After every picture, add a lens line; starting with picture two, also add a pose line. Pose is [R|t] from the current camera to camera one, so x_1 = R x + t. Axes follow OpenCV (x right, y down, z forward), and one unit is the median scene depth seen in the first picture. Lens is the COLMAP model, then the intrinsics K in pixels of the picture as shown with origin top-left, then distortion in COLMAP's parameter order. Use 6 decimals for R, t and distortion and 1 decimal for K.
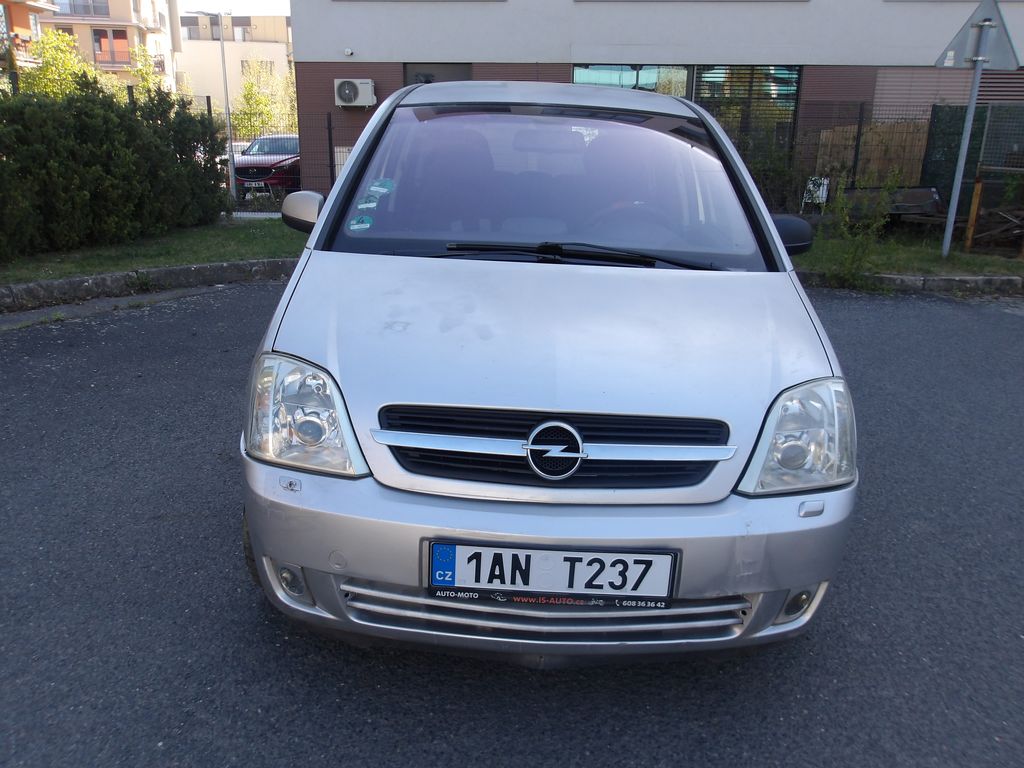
lens RADIAL K [[865.9, 0, 506.2], [0, 865.9, 390.1], [0, 0, 1]] dist [-0.005693, 0.021802]
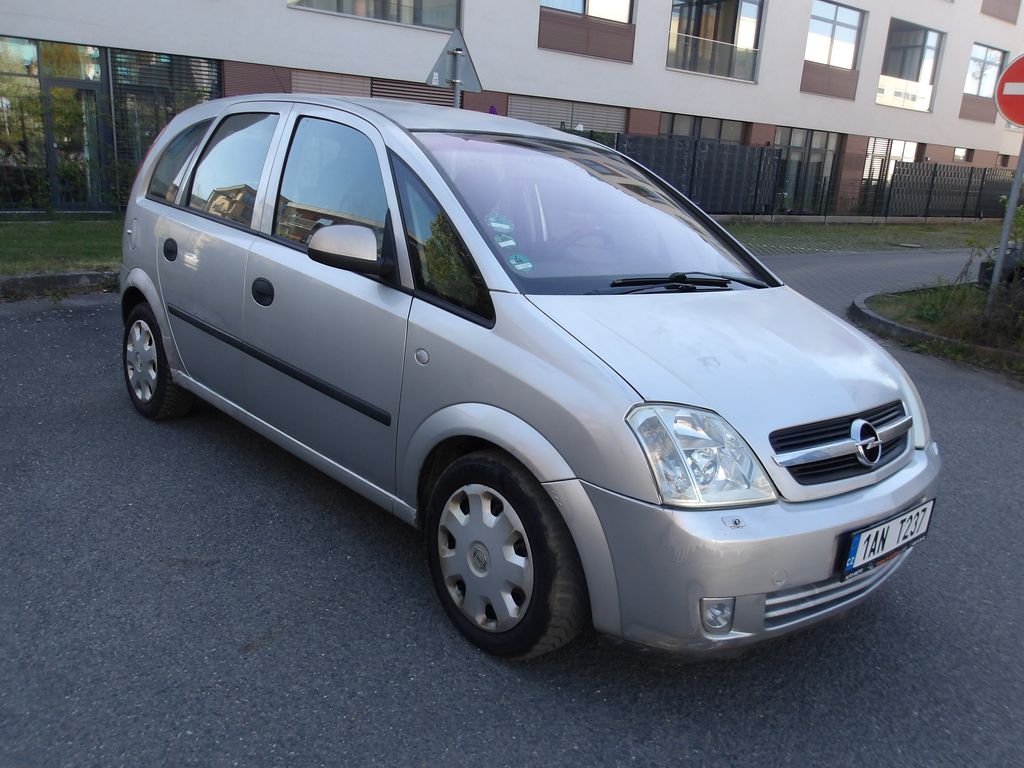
lens RADIAL K [[865.9, 0, 506.2], [0, 865.9, 390.1], [0, 0, 1]] dist [-0.005693, 0.021802]
pose [[0.733566, -0.152875, 0.662201, -0.344294], [0.143117, 0.987271, 0.069380, -0.050085], [-0.664379, 0.043877, 0.746107, 0.119315]]
